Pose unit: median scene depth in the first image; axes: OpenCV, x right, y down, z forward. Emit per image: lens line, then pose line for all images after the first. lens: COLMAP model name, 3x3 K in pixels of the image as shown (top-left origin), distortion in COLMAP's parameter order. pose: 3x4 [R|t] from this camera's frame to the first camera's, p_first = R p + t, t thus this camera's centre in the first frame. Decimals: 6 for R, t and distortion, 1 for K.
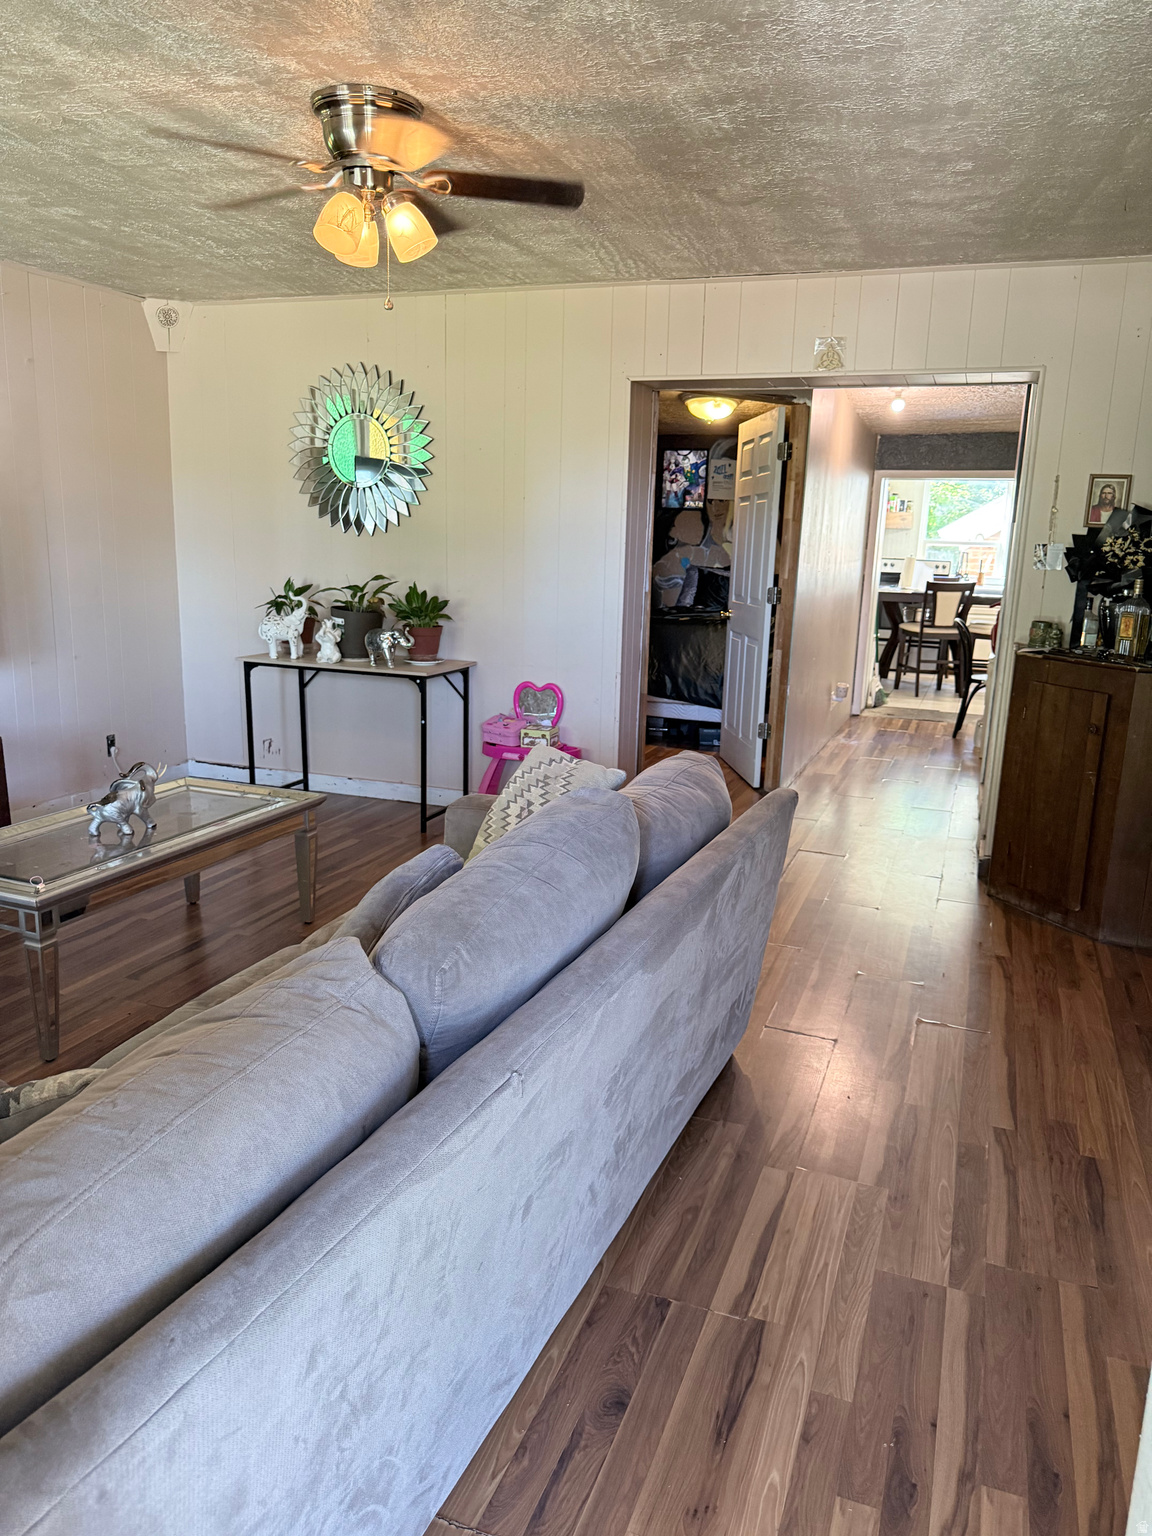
lens RADIAL K [[1077.4, 0, 579.6], [0, 1077.4, 774.3], [0, 0, 1]] dist [0.019330, -0.011741]
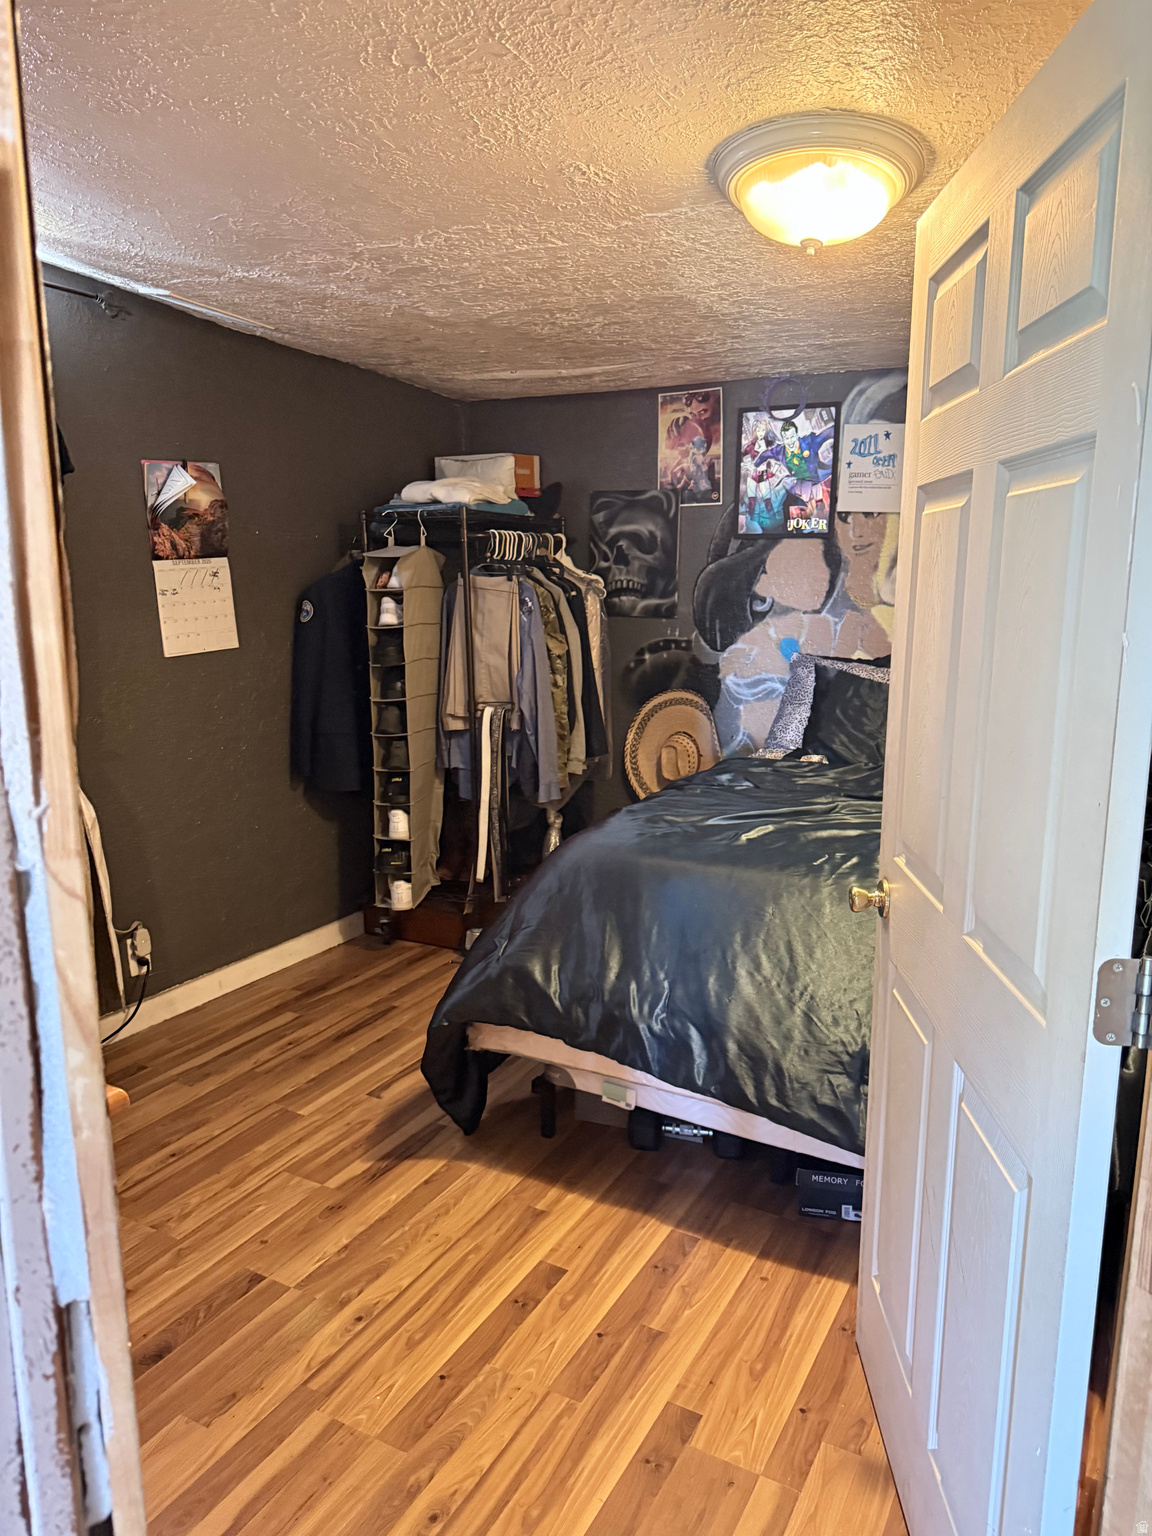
lens RADIAL K [[1077.4, 0, 570.5], [0, 1077.4, 771.6], [0, 0, 1]] dist [0.019330, -0.011741]
pose [[0.989829, 0.006722, -0.142105, 0.072833], [-0.013317, 0.998875, -0.045507, -0.123376], [0.141639, 0.046936, 0.988805, 0.538820]]
